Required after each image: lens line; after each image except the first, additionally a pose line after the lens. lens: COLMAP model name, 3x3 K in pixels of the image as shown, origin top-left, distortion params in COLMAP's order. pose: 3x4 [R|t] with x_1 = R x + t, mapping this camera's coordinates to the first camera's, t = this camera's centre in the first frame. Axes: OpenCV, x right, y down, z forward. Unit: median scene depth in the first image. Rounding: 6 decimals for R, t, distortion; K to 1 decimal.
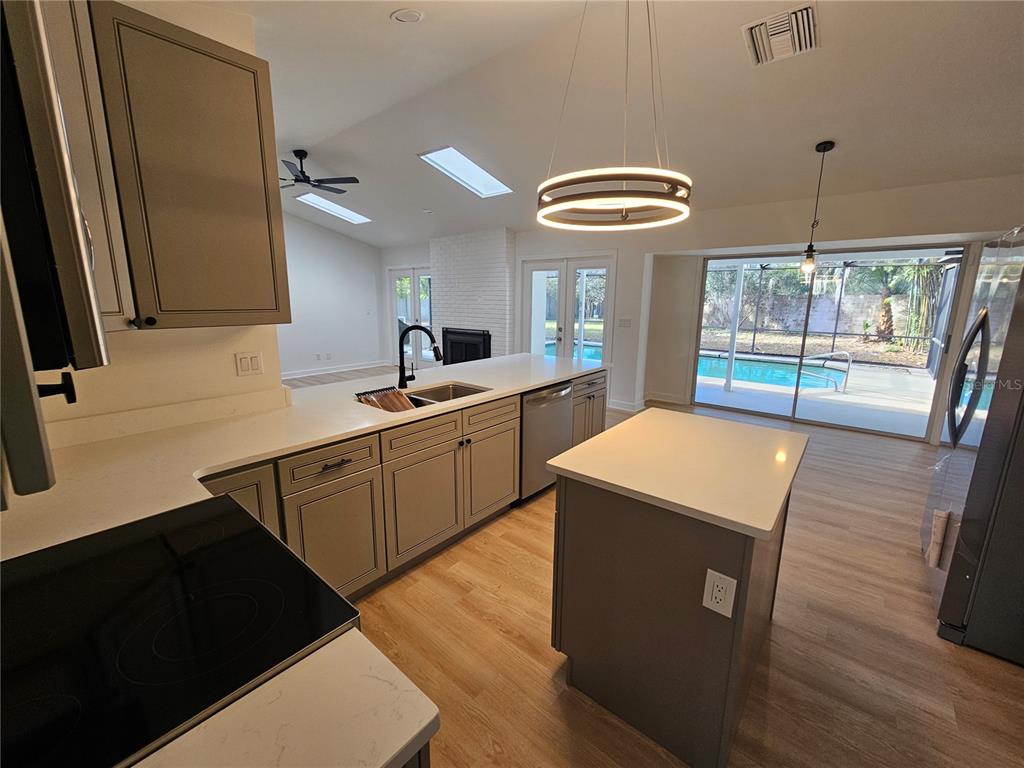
lens RADIAL K [[416.8, 0, 509.0], [0, 416.8, 378.6], [0, 0, 1]] dist [0.000805, 0.000287]
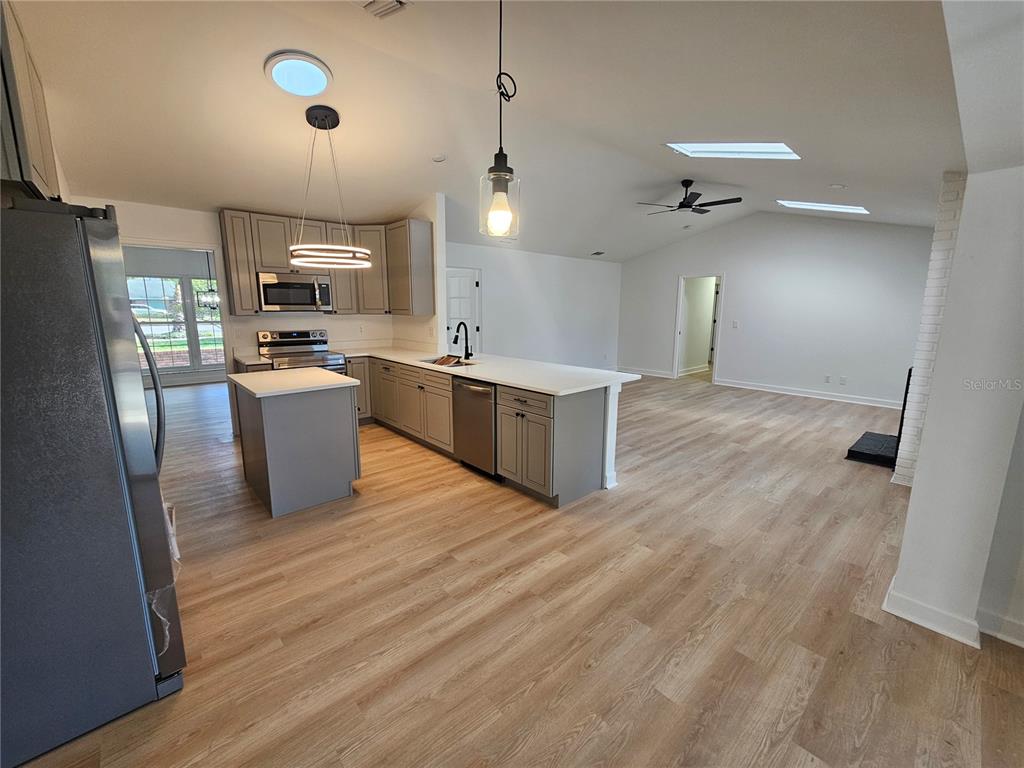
lens RADIAL K [[416.8, 0, 509.0], [0, 416.8, 378.6], [0, 0, 1]] dist [0.000805, 0.000287]
pose [[-0.132995, 0.161954, -0.977795, 1.365121], [-0.198377, 0.962245, 0.186361, -0.247496], [0.971061, 0.218757, -0.095846, 1.337448]]
